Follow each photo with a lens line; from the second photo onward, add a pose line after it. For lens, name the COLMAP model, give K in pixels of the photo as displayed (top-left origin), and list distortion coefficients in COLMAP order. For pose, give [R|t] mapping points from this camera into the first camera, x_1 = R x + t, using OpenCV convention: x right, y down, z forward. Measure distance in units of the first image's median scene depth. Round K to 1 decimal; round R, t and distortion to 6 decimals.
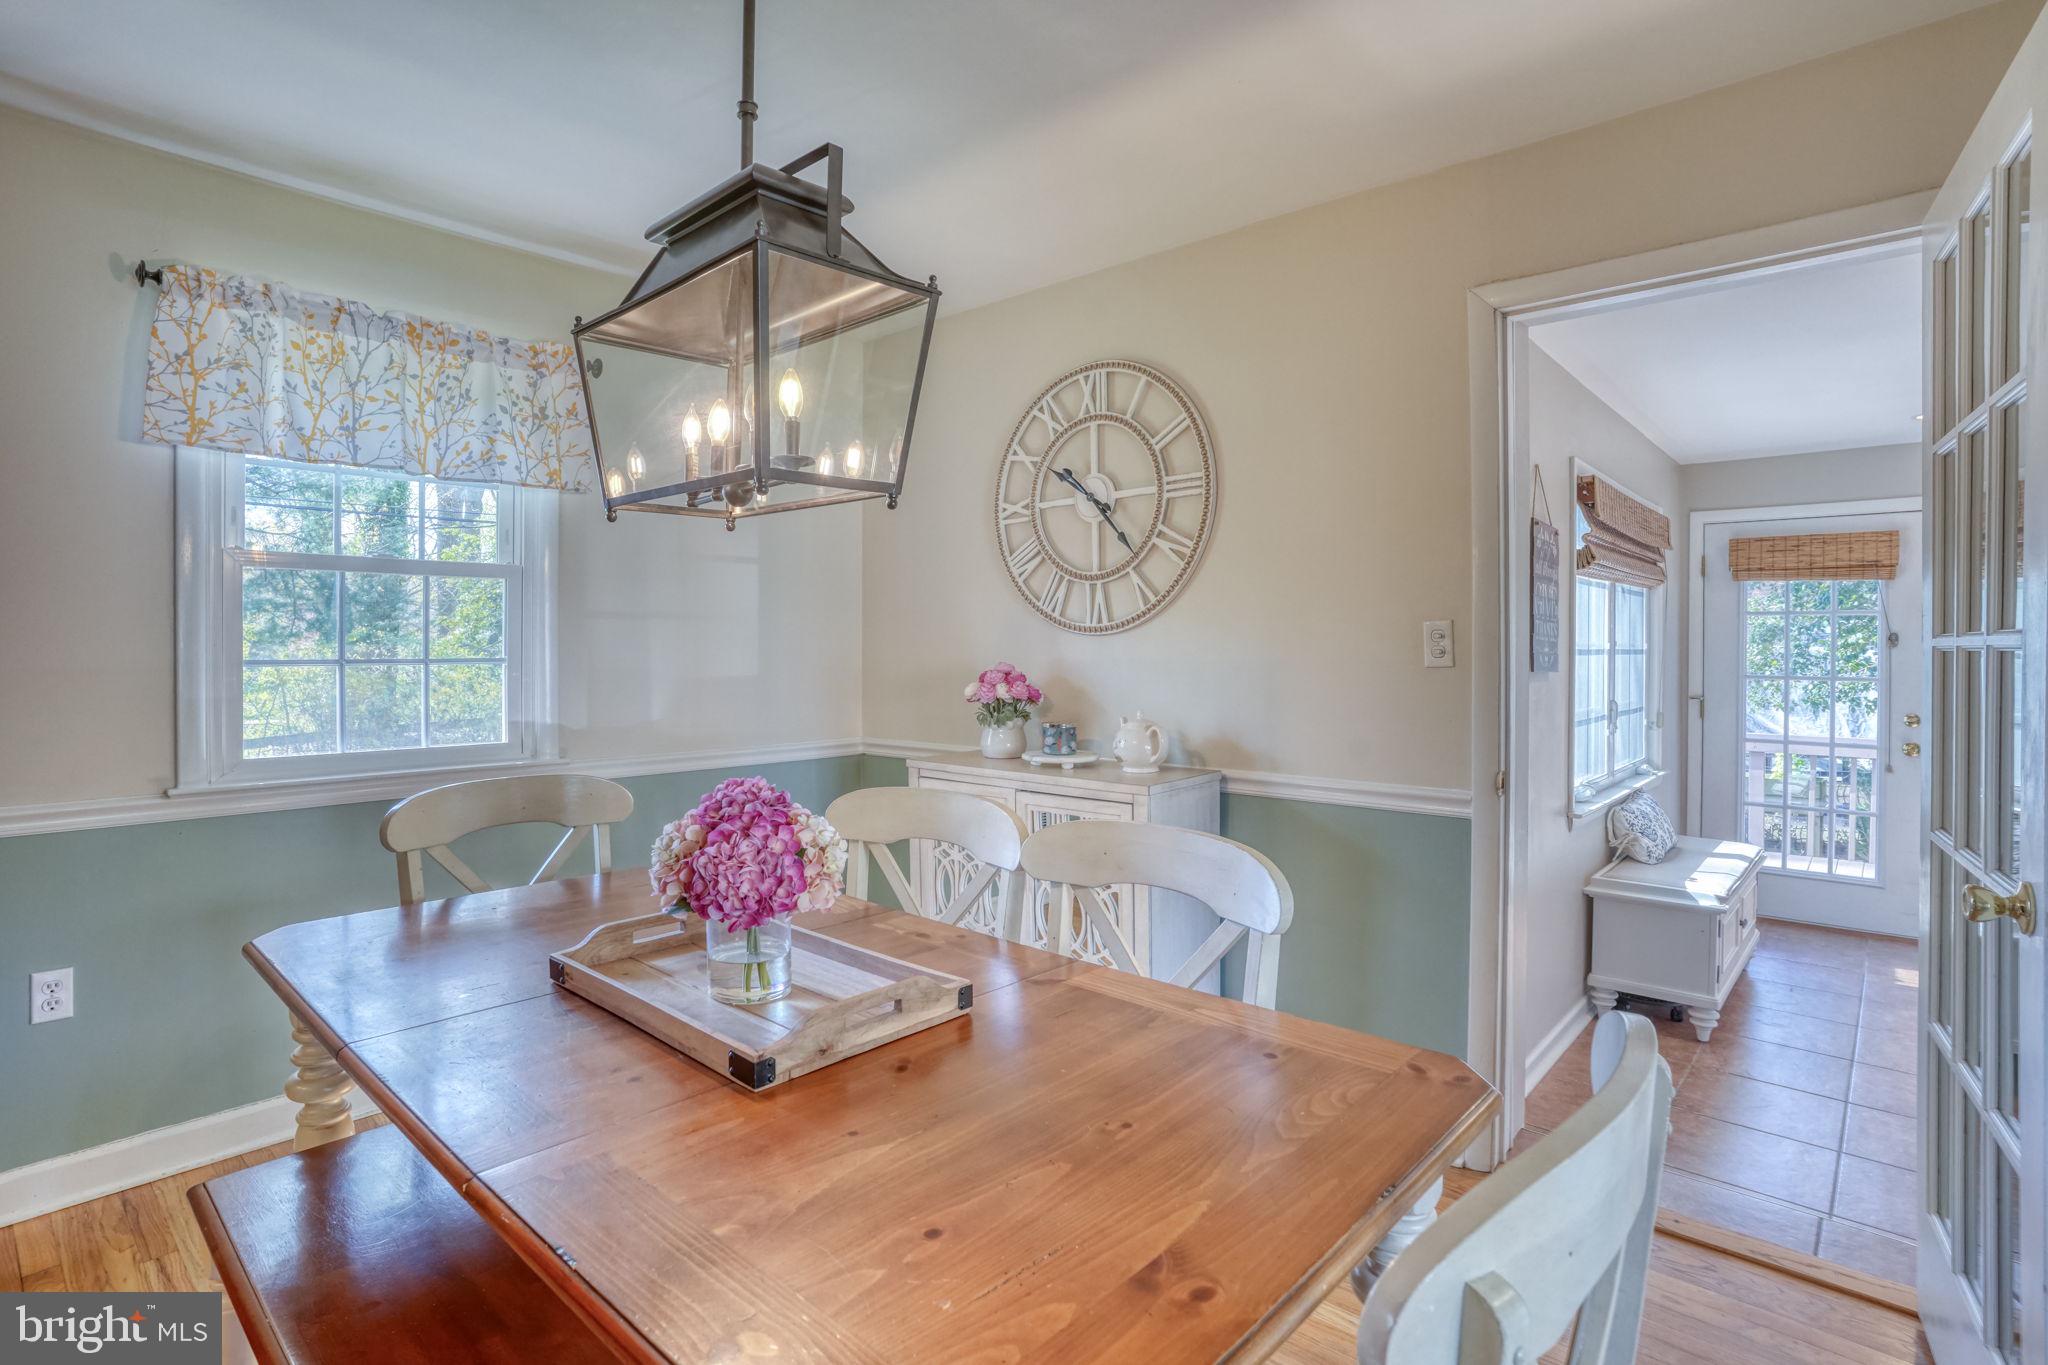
lens RADIAL K [[1038.8, 0, 1022.2], [0, 1038.8, 644.2], [0, 0, 1]] dist [-0.017619, 0.000717]
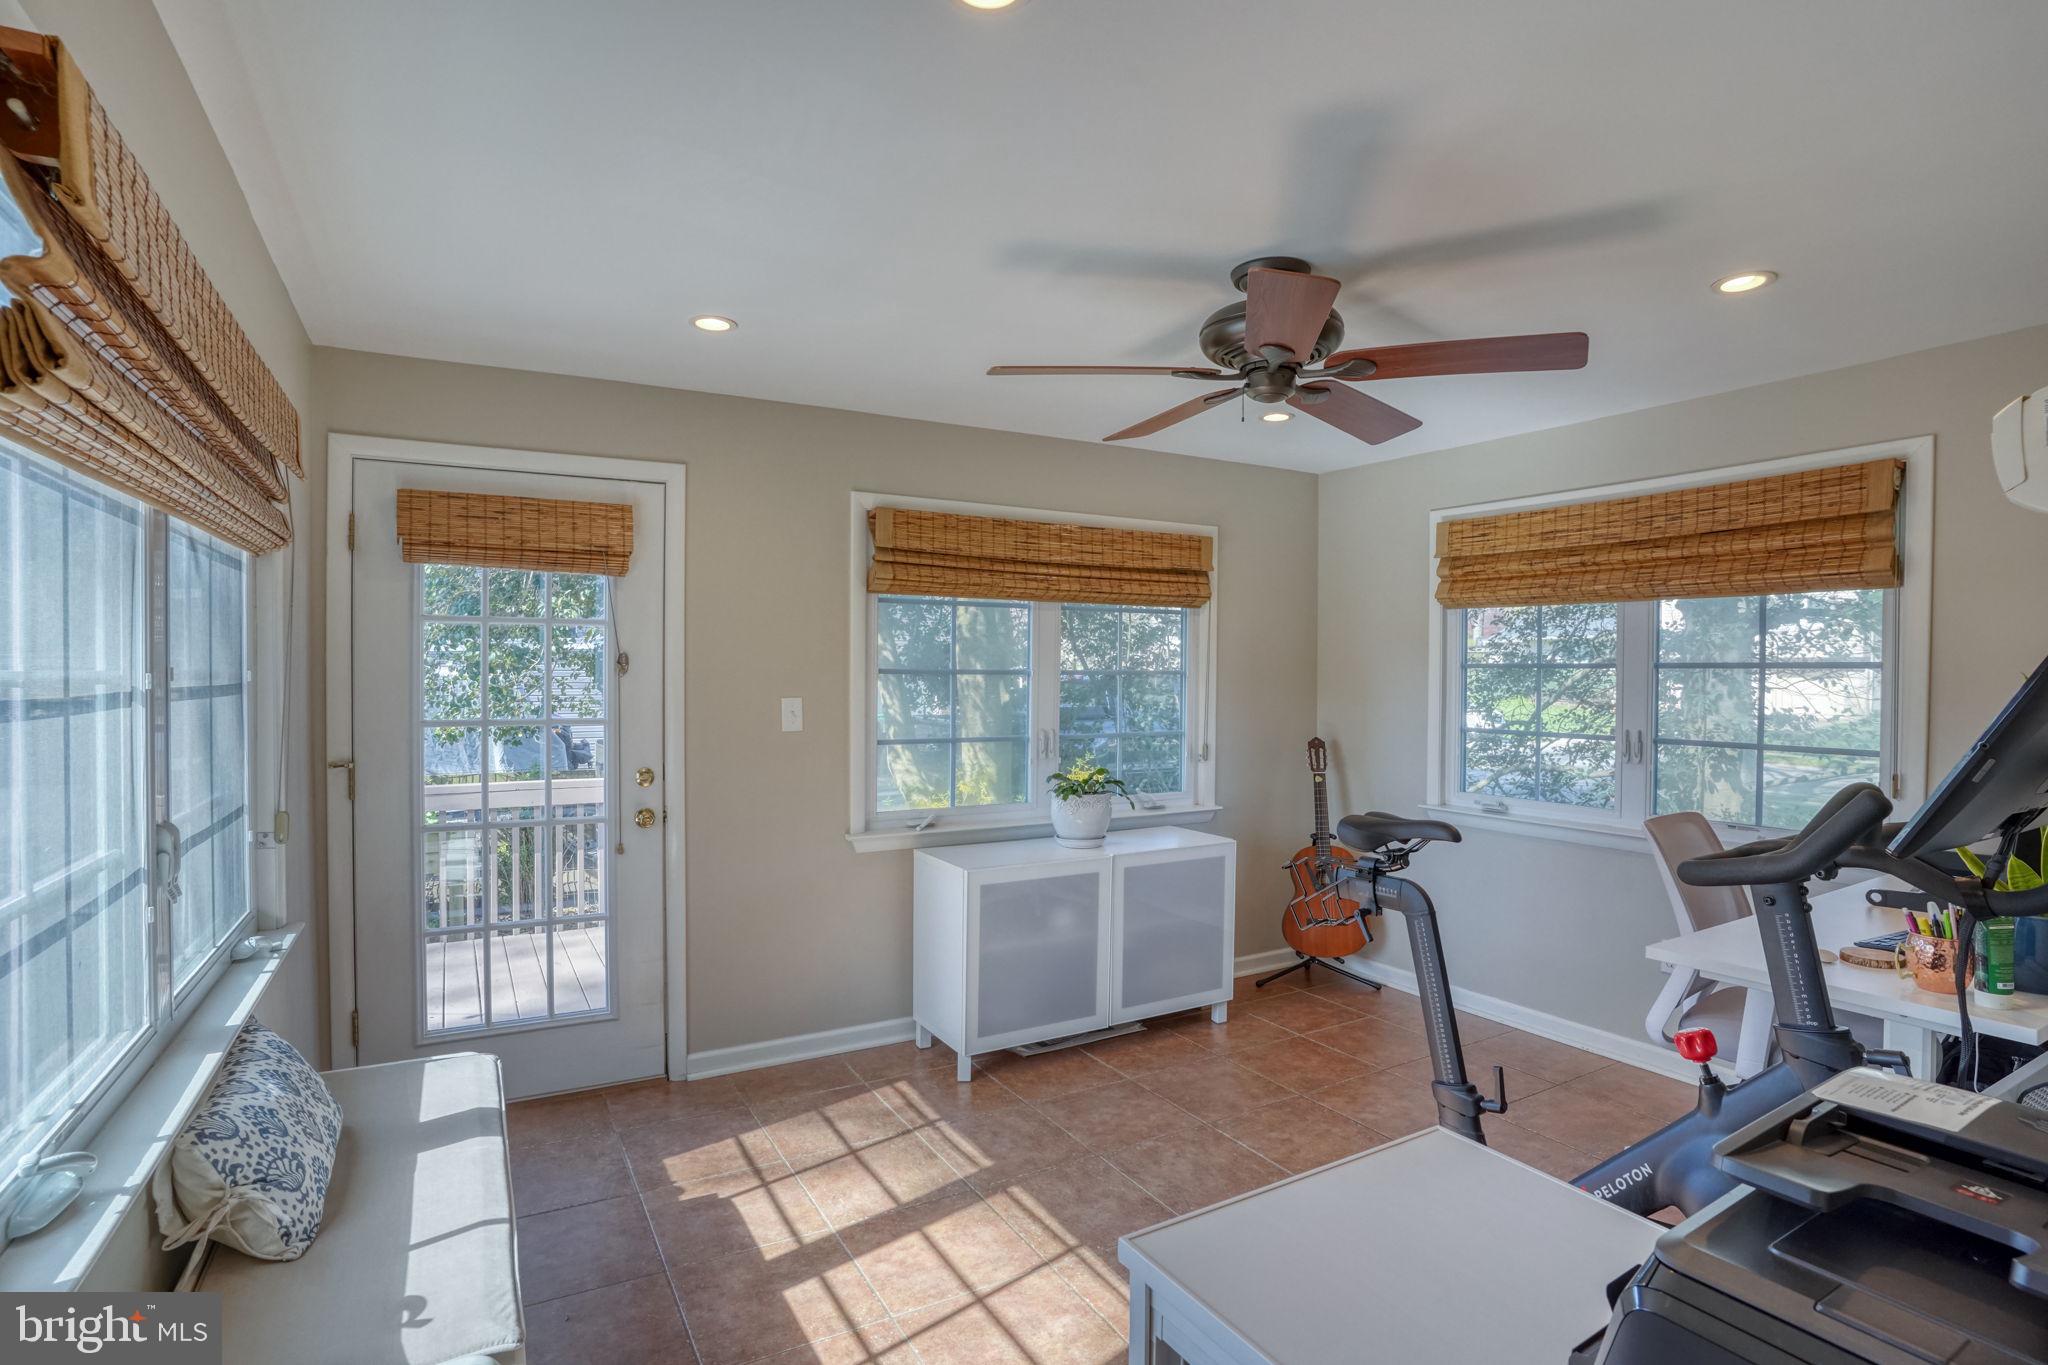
lens RADIAL K [[982.7, 0, 1024.0], [0, 982.7, 682.5], [0, 0, 1]] dist [-0.062450, 0.000493]
pose [[0.330149, -0.016273, 0.943789, 0.316327], [-0.003570, 0.999823, 0.018487, -0.004517], [-0.943922, -0.009473, 0.330032, 0.524942]]
